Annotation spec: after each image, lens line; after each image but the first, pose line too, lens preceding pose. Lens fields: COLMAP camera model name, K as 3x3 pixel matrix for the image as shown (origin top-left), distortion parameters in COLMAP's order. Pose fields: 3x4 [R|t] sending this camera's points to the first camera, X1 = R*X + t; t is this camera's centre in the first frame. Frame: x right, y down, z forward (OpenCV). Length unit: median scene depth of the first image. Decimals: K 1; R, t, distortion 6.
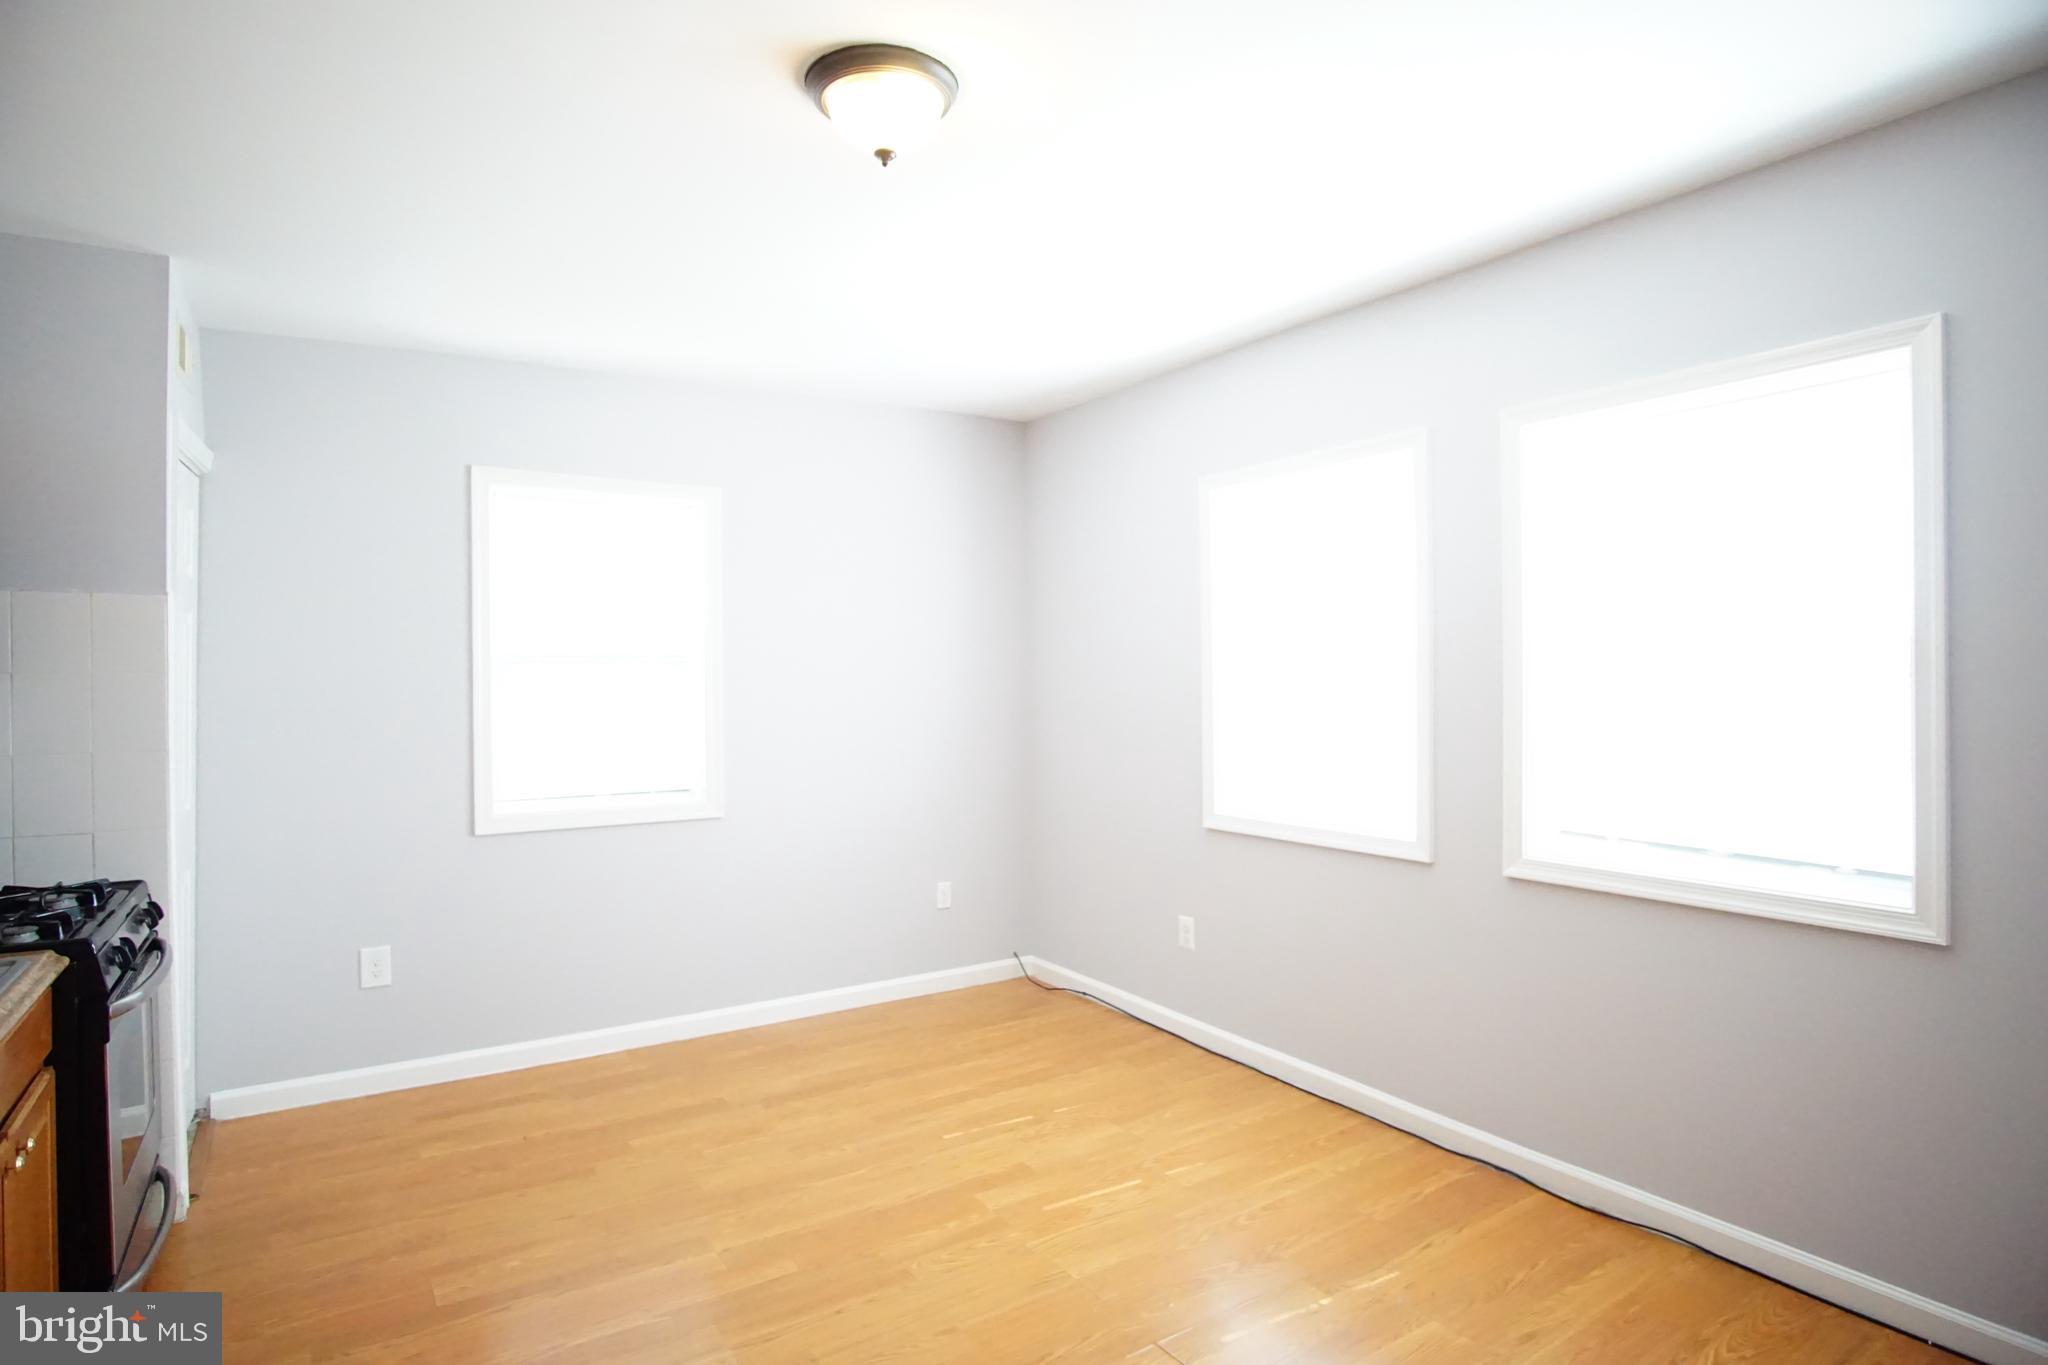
lens RADIAL K [[1083.5, 0, 1020.3], [0, 1083.5, 680.6], [0, 0, 1]] dist [-0.034952, 0.009529]
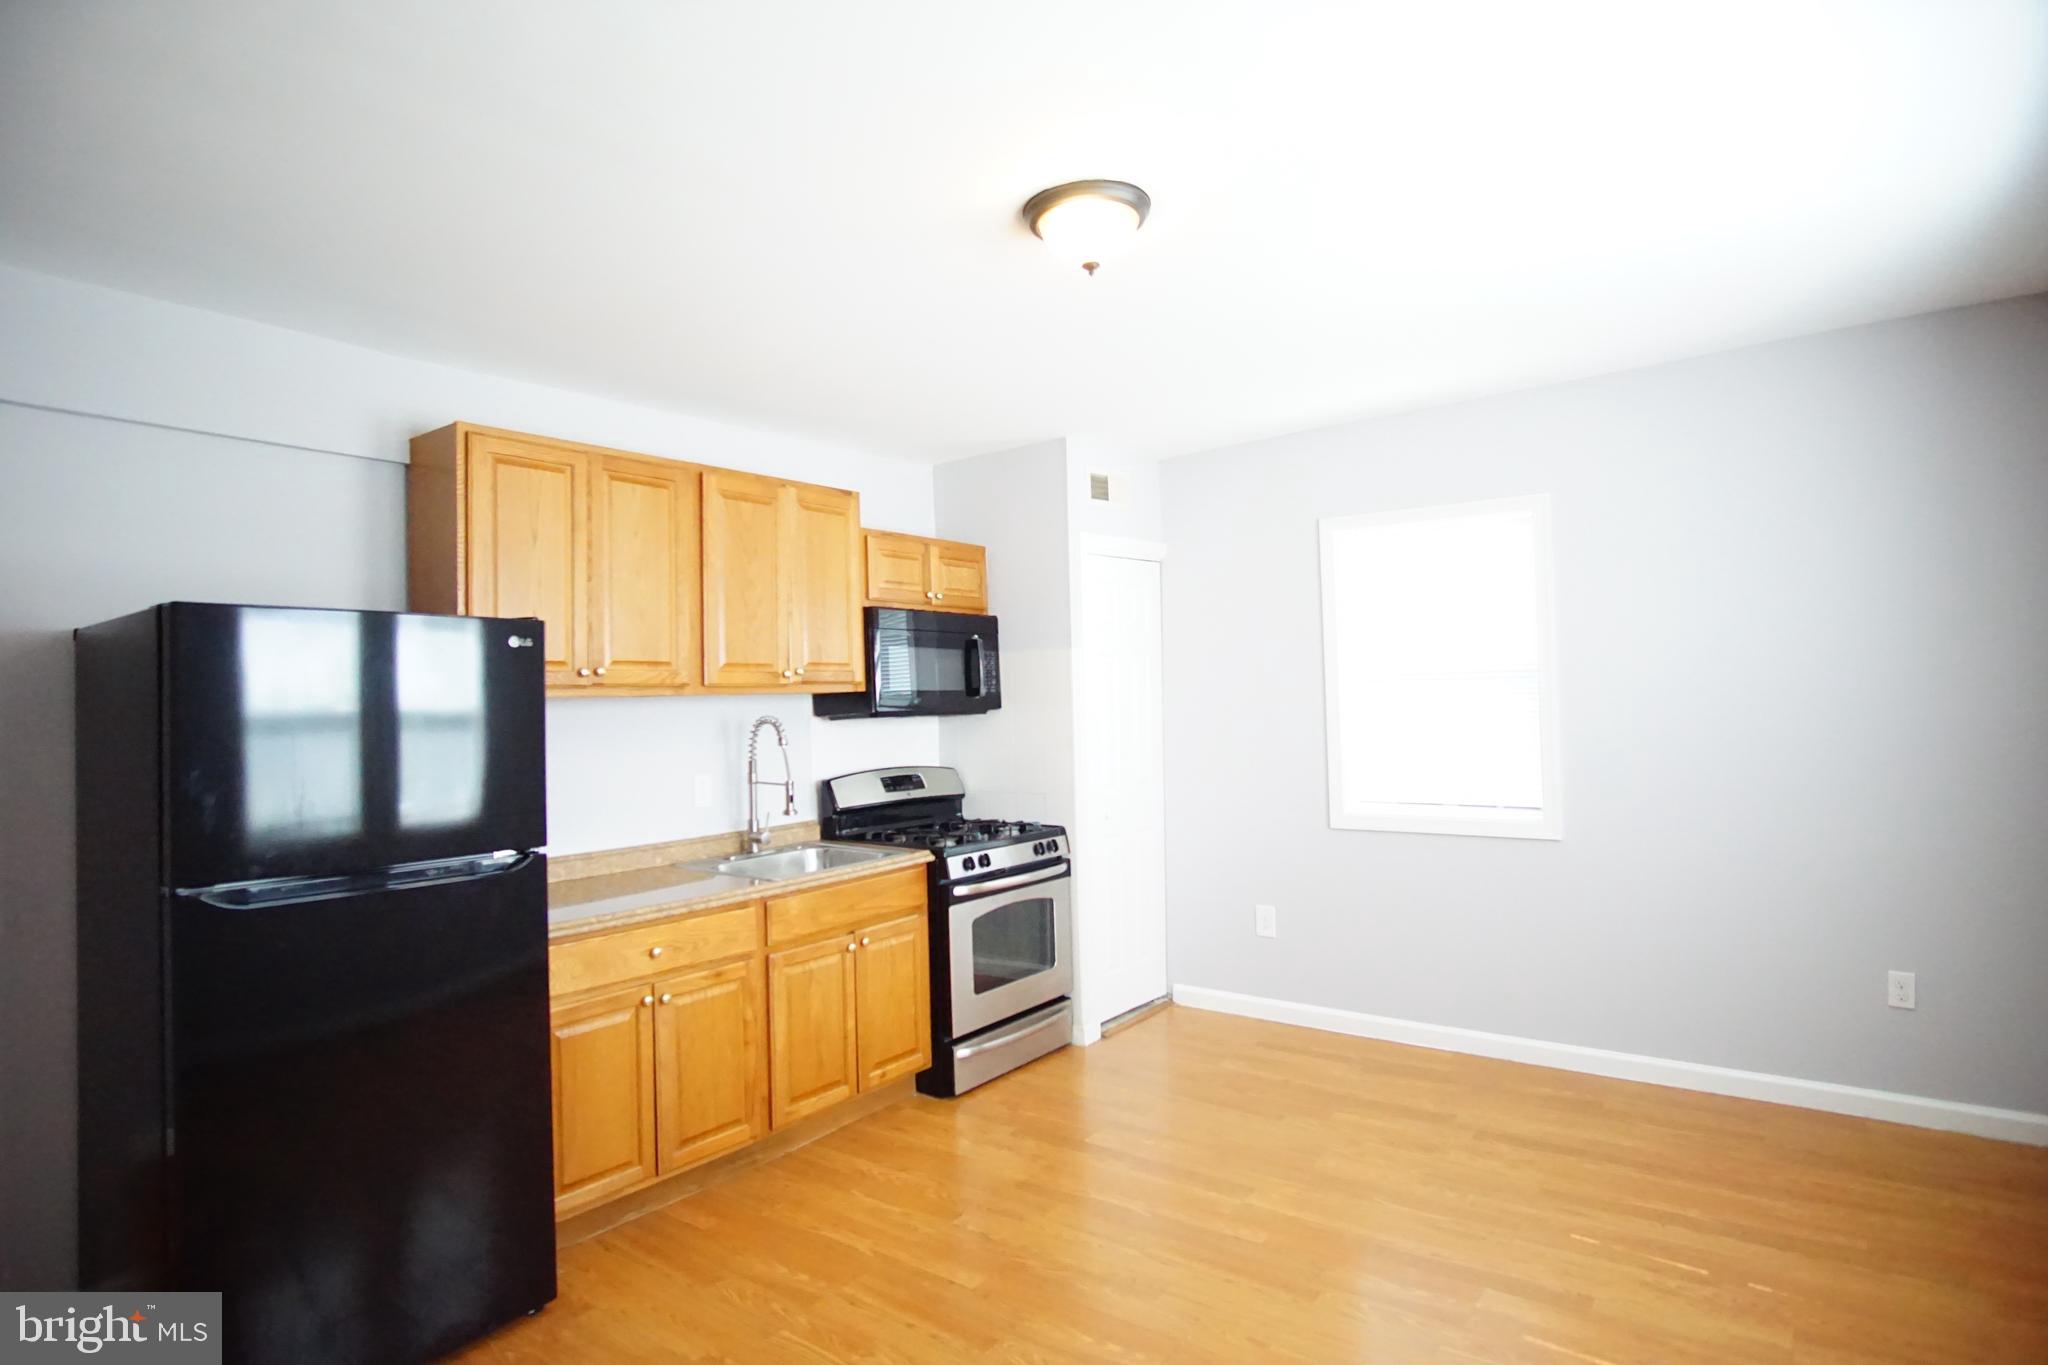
lens RADIAL K [[1083.5, 0, 1027.2], [0, 1083.5, 679.8], [0, 0, 1]] dist [-0.034952, 0.009529]
pose [[0.344125, -0.018772, -0.938736, 0.628582], [0.015502, 0.999777, -0.014310, -0.009597], [0.938796, -0.009628, 0.344339, 0.342023]]
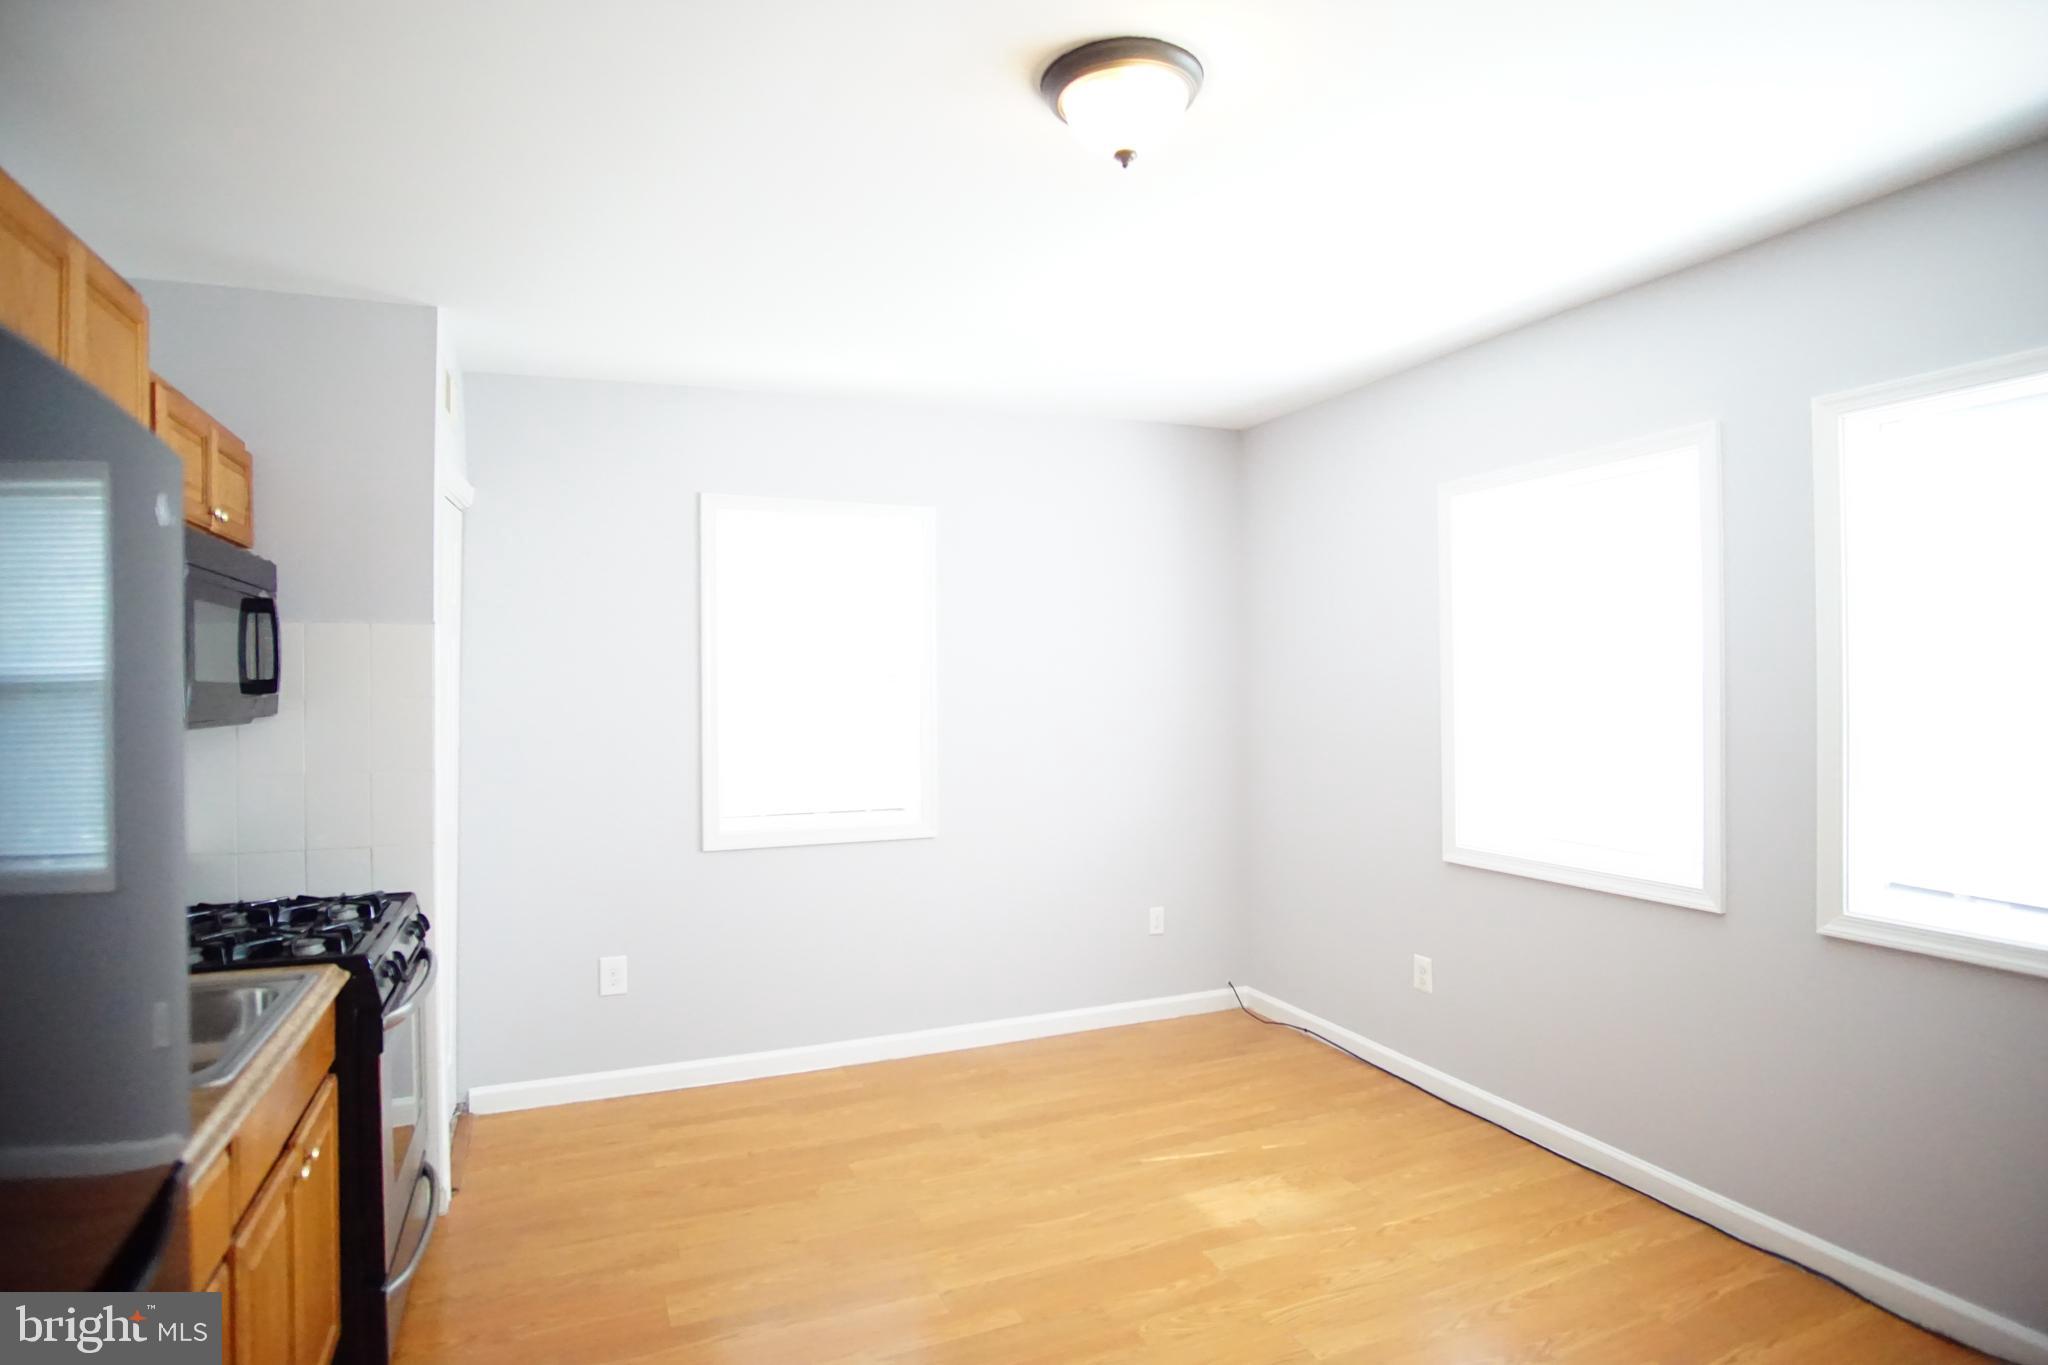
lens RADIAL K [[1083.5, 0, 1024.4], [0, 1083.5, 680.5], [0, 0, 1]] dist [-0.034952, 0.009529]
pose [[0.985135, 0.000073, -0.171780, -0.033580], [-0.001235, 0.999977, -0.006655, -0.015950], [0.171776, 0.006768, 0.985113, 0.040789]]
